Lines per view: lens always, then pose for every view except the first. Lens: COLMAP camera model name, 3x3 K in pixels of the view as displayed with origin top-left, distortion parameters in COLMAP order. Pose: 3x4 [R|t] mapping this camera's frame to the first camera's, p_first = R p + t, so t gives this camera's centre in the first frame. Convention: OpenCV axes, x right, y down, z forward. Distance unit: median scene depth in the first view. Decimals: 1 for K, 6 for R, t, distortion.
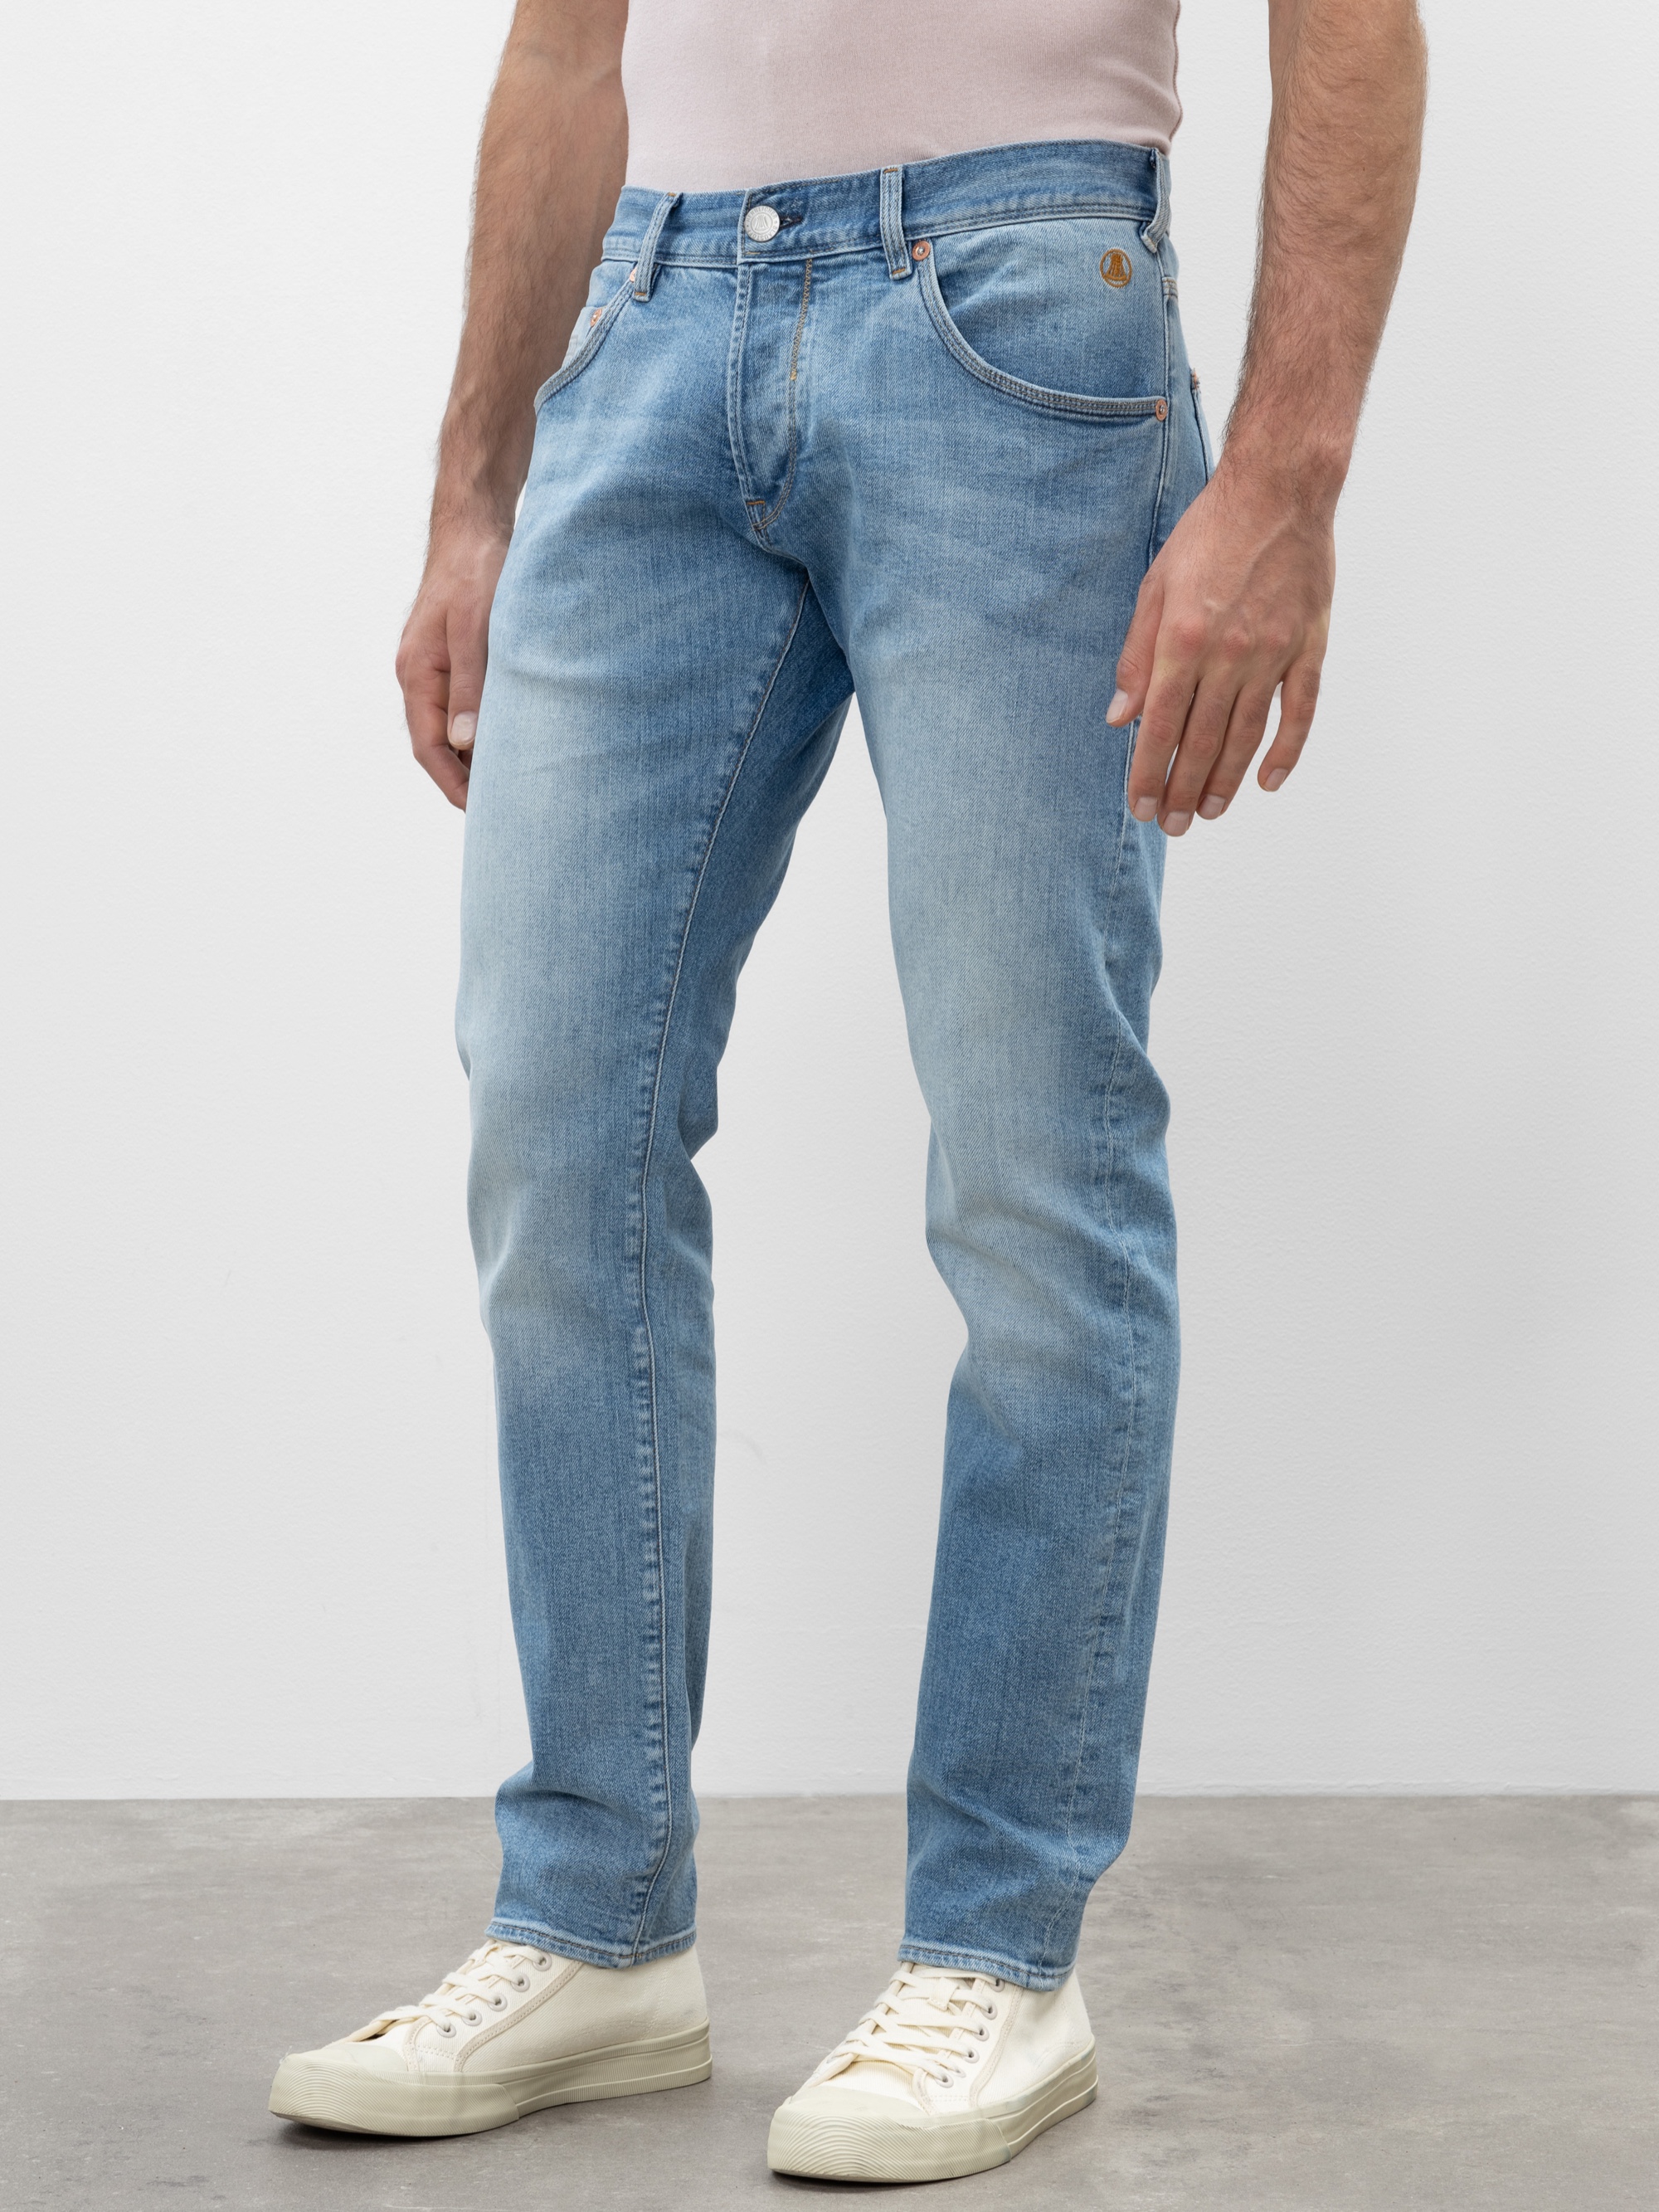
lens RADIAL K [[4112.5, 0, 829.5], [0, 4112.5, 1106.0], [0, 0, 1]] dist [-1.369896, 12.182534]
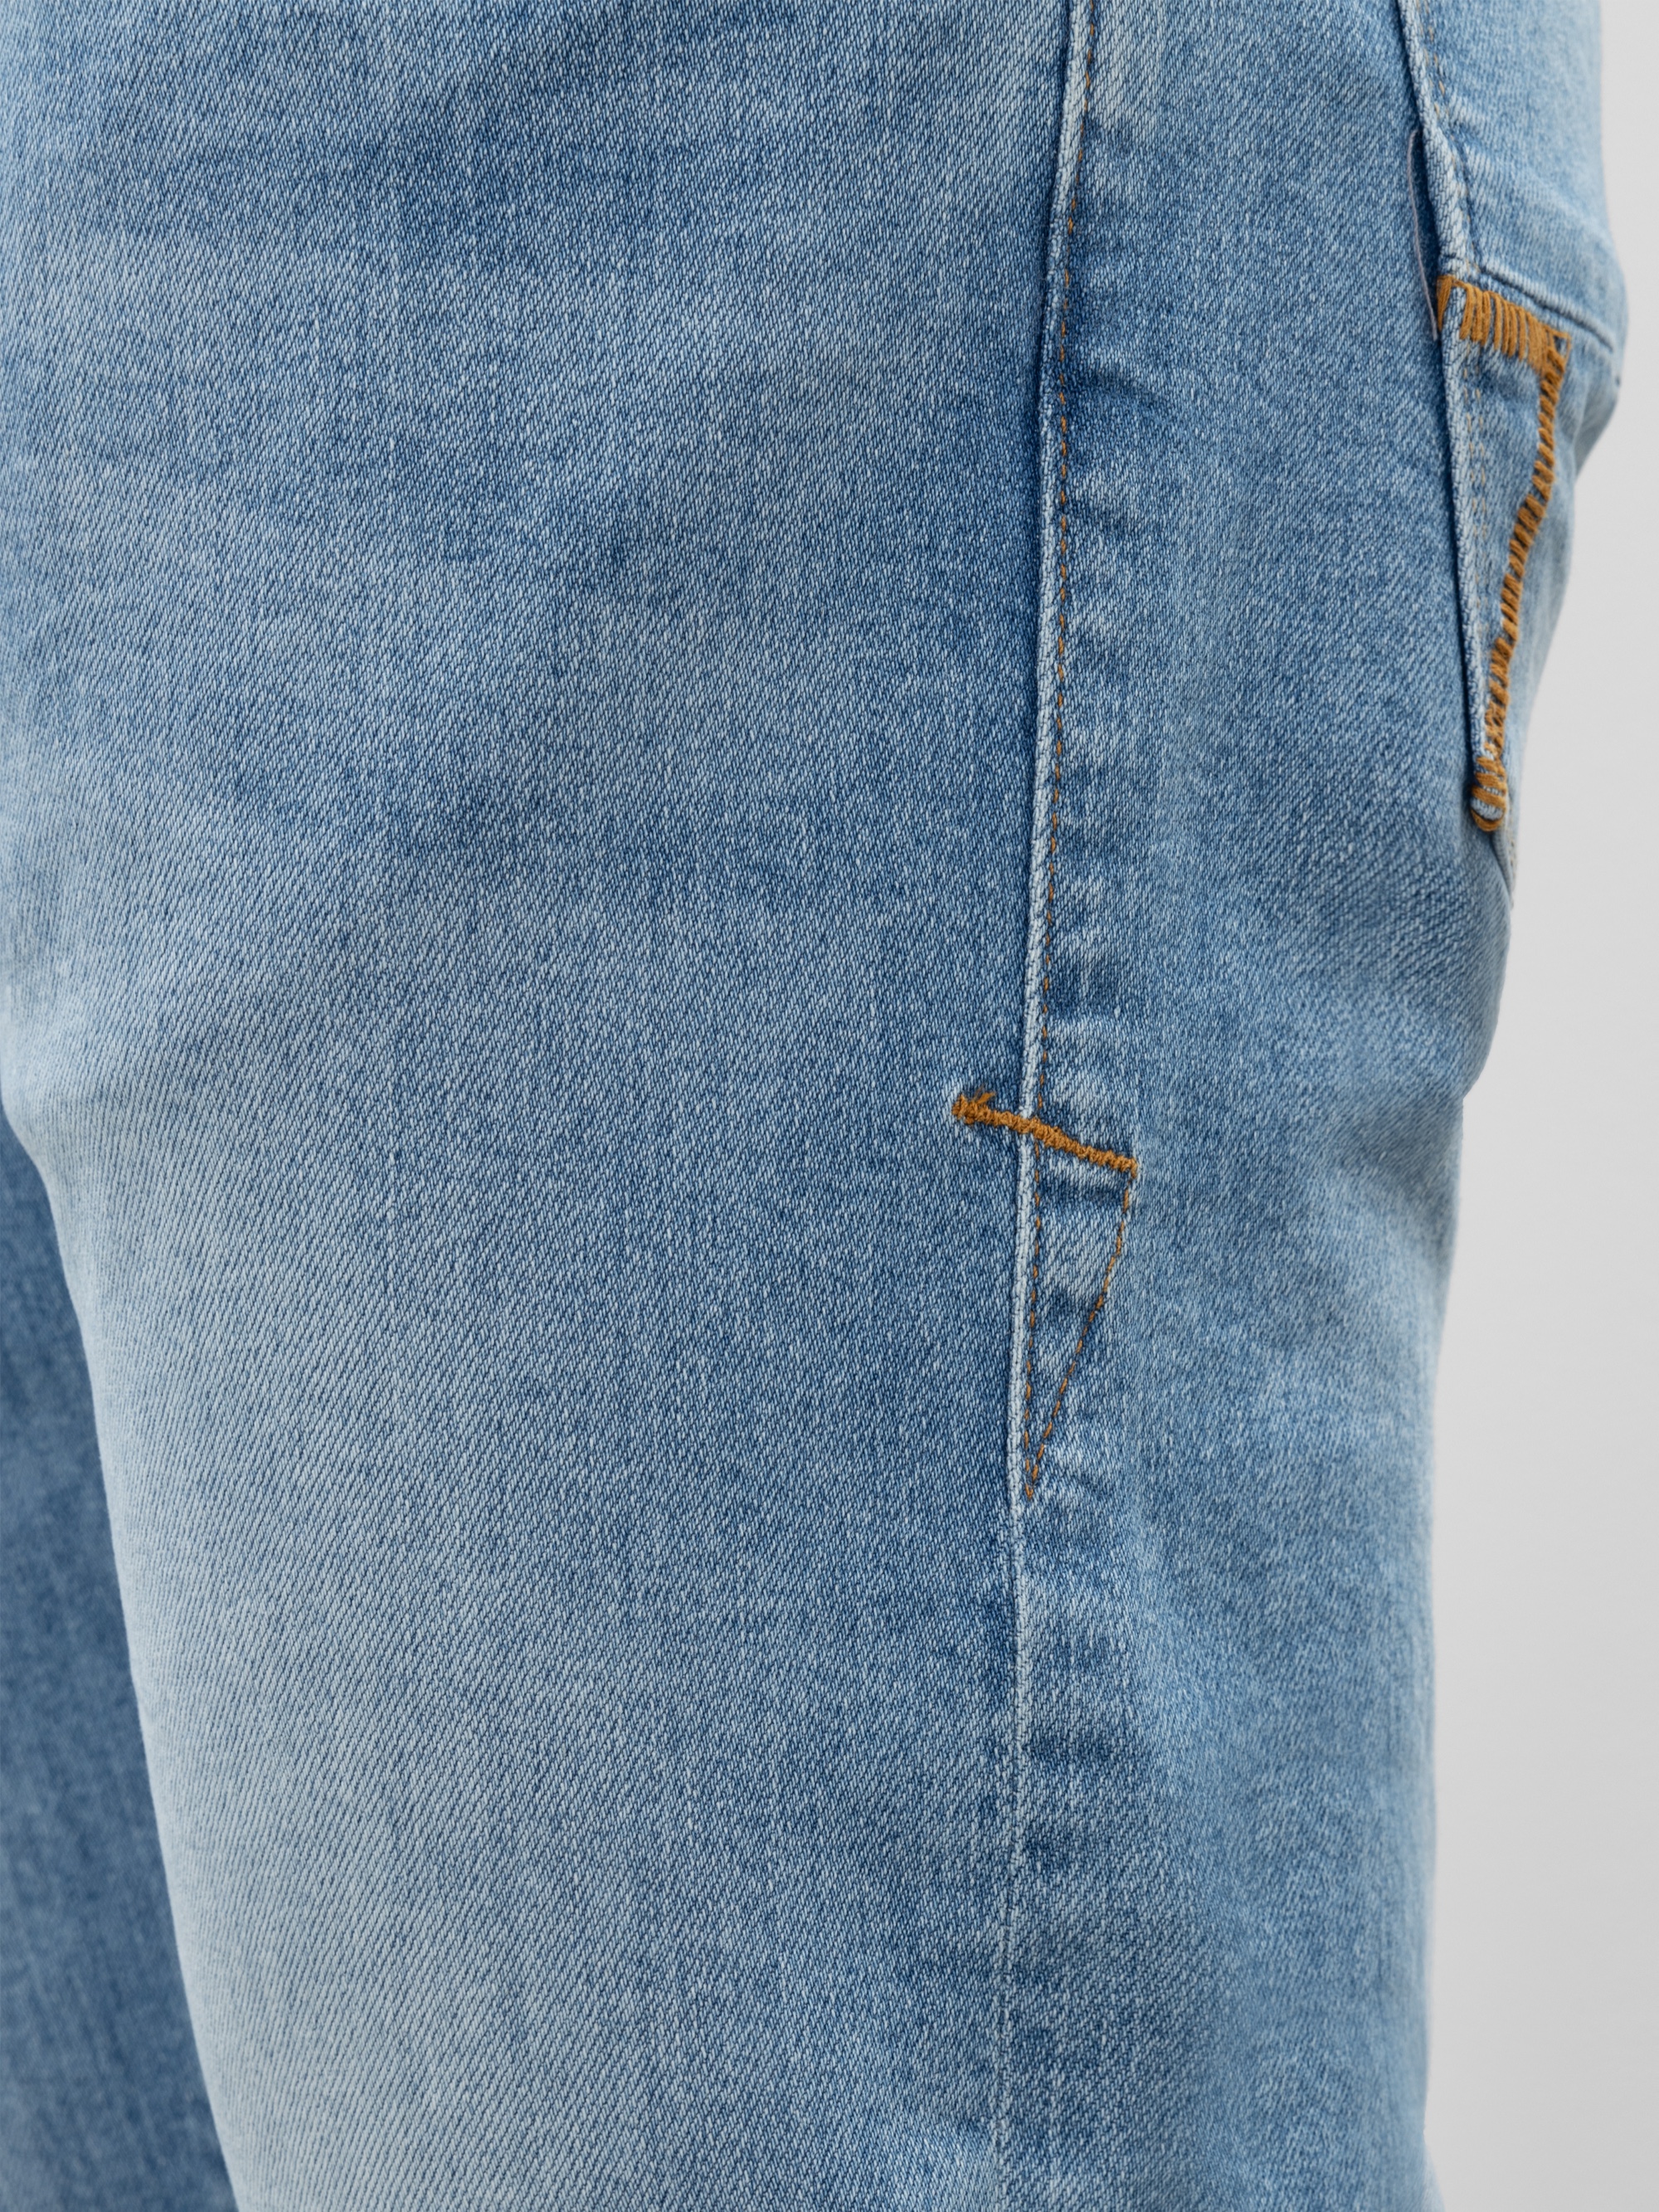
lens RADIAL K [[4264.4, 0, 829.5], [0, 4264.4, 1106.0], [0, 0, 1]] dist [0.019390, -0.020807]
pose [[0.912625, -0.095628, -0.397455, 0.159225], [0.040892, 0.988733, -0.143994, -0.065099], [0.406747, 0.115160, 0.906253, 0.771795]]
